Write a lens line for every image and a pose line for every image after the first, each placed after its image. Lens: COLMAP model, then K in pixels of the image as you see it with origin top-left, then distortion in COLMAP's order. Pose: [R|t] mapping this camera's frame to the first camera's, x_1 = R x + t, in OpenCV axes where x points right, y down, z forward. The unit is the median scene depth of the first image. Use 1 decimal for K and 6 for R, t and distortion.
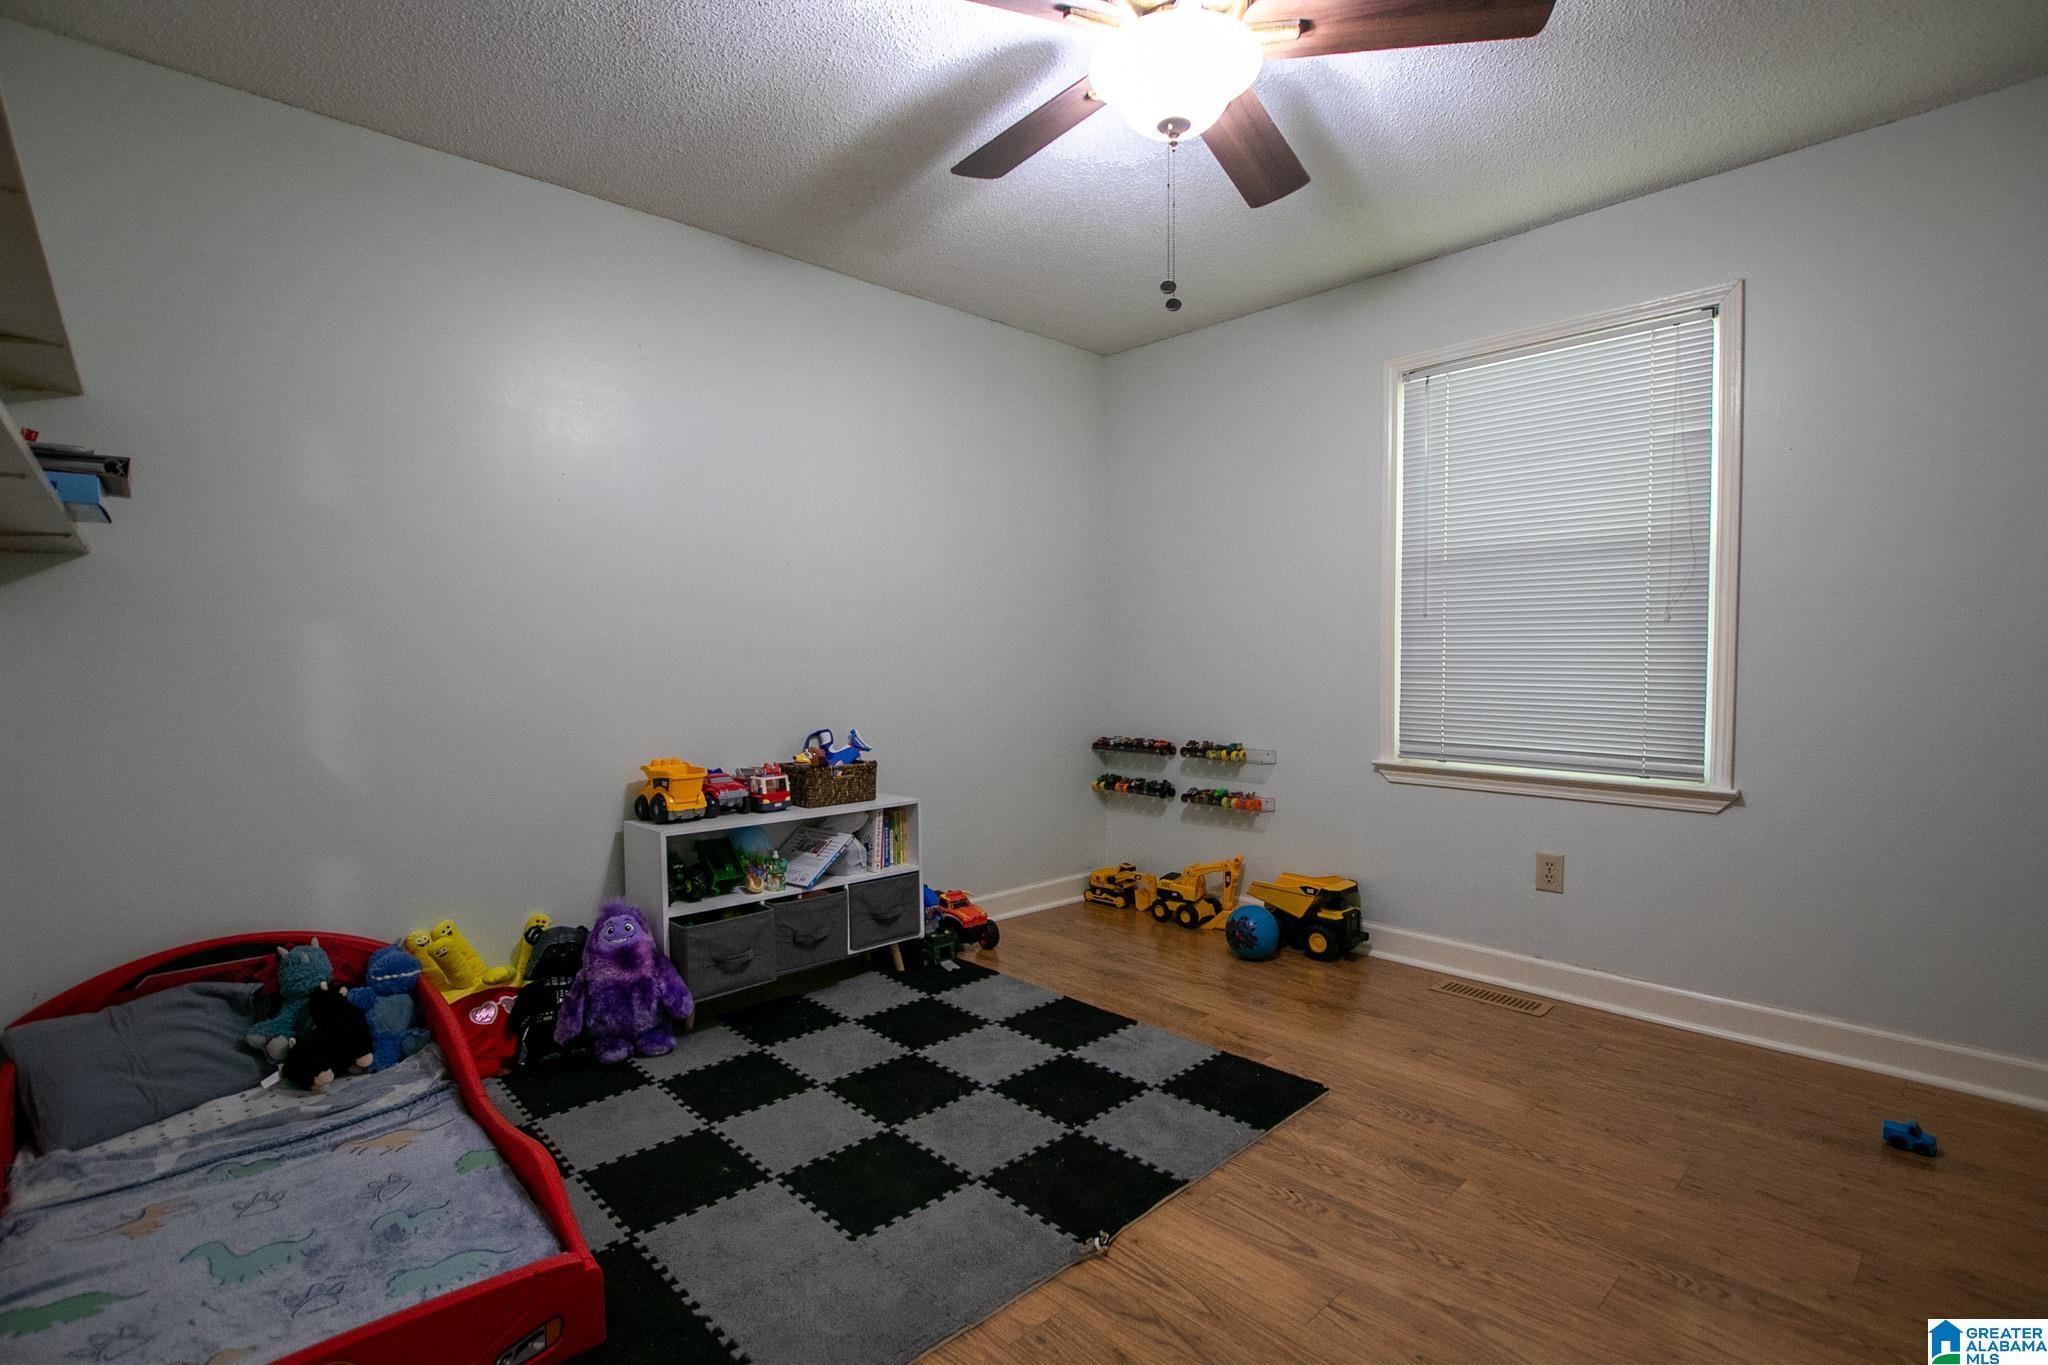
lens RADIAL K [[973.5, 0, 1000.6], [0, 973.5, 690.3], [0, 0, 1]] dist [-0.003226, -0.000353]
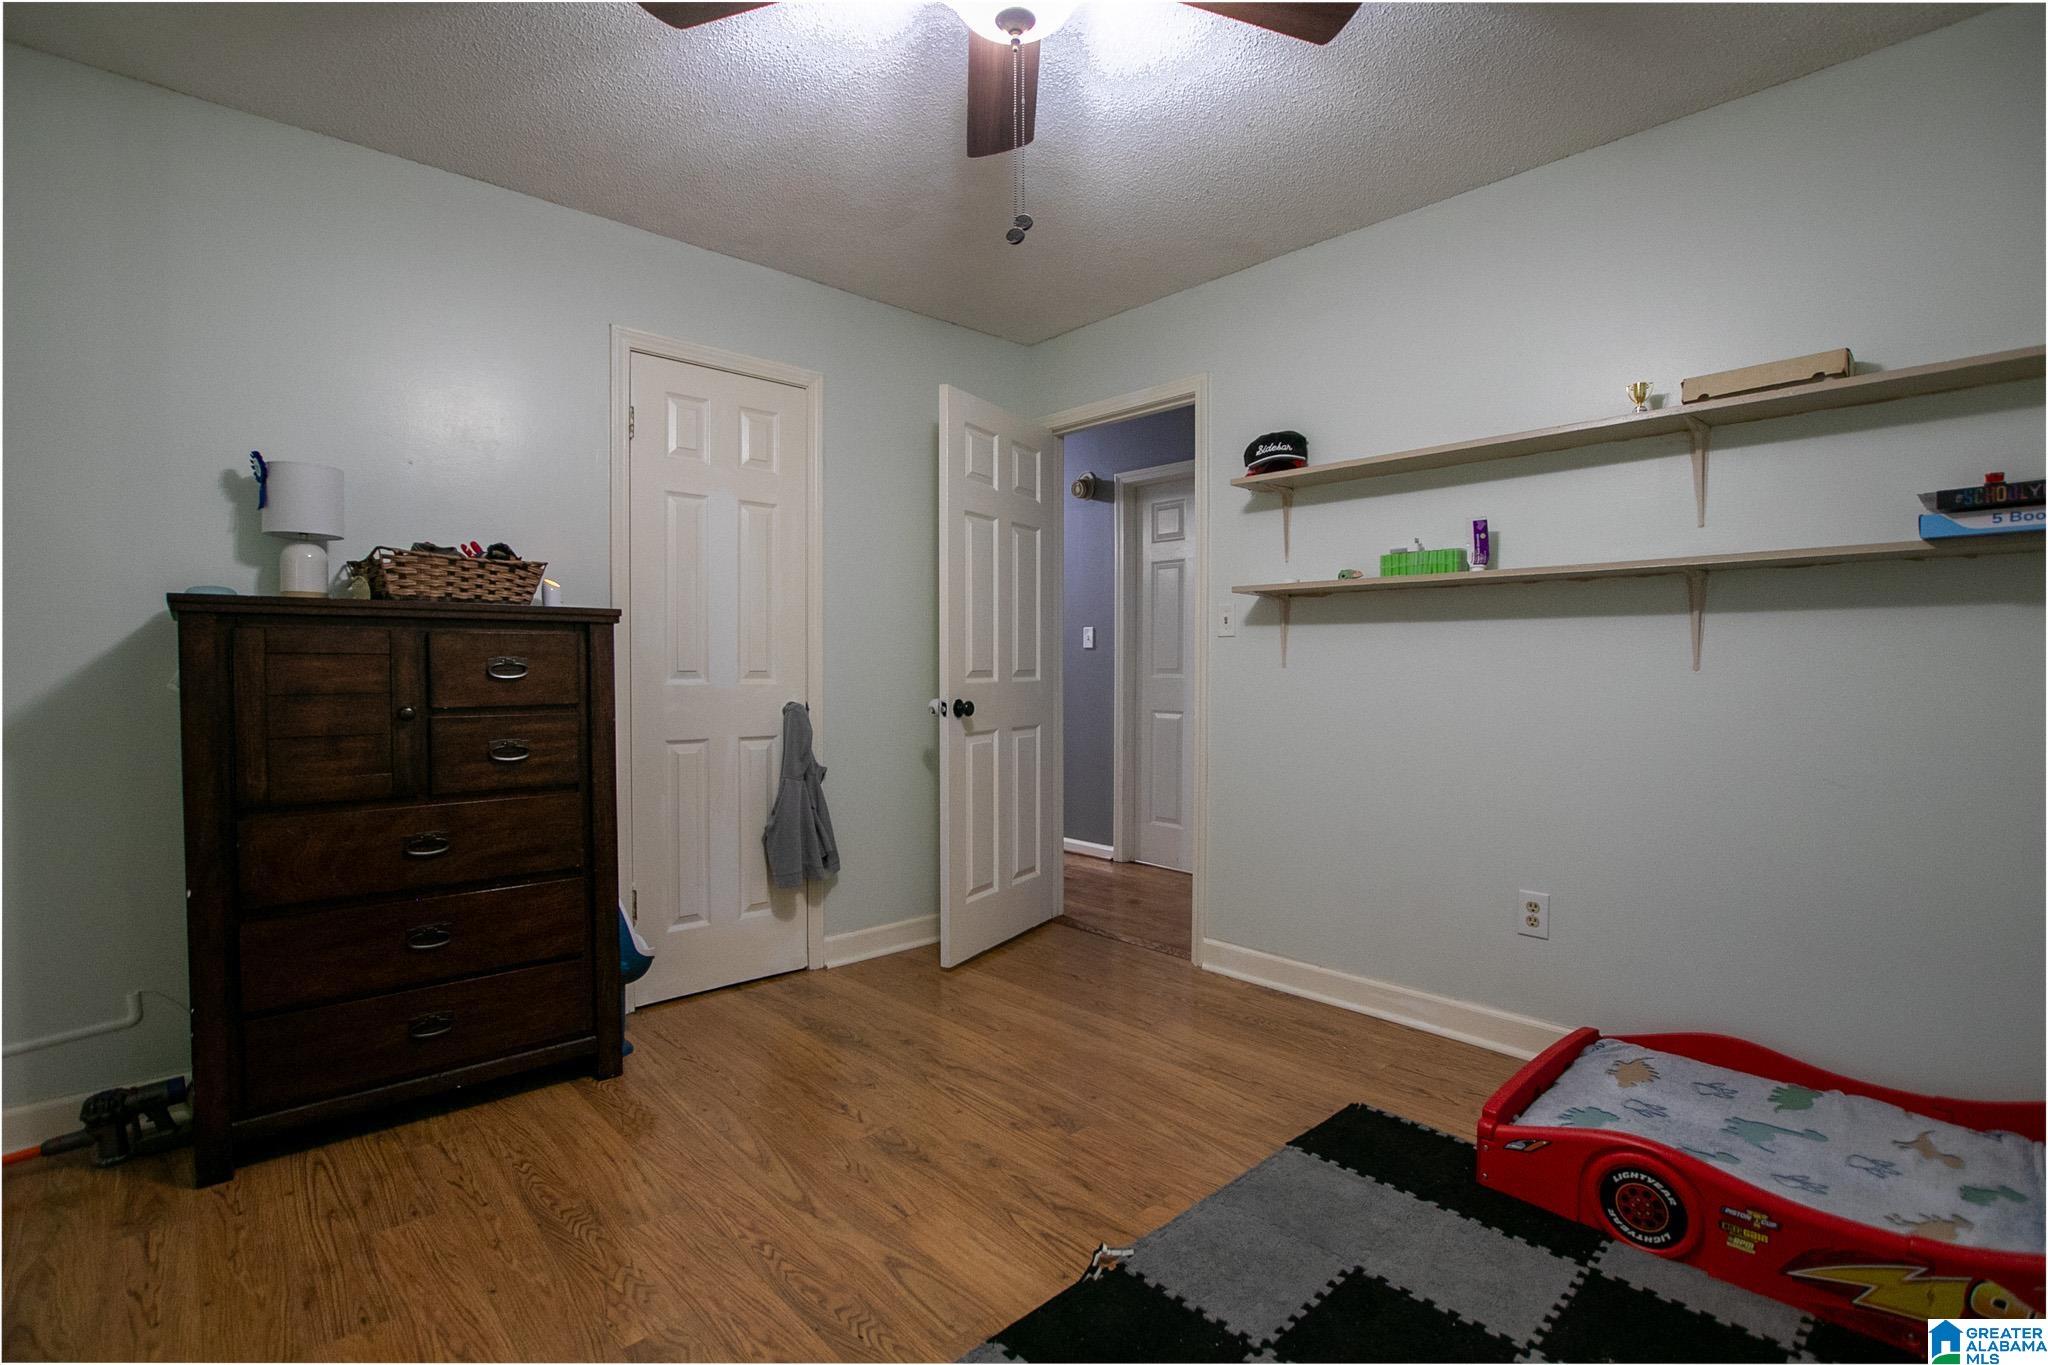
lens RADIAL K [[973.5, 0, 1000.6], [0, 973.5, 690.3], [0, 0, 1]] dist [-0.003226, -0.000353]
pose [[-0.999970, 0.002066, 0.007484, 0.204947], [0.002513, 0.998180, 0.060254, -0.070184], [-0.007346, 0.060271, -0.998155, 2.038733]]
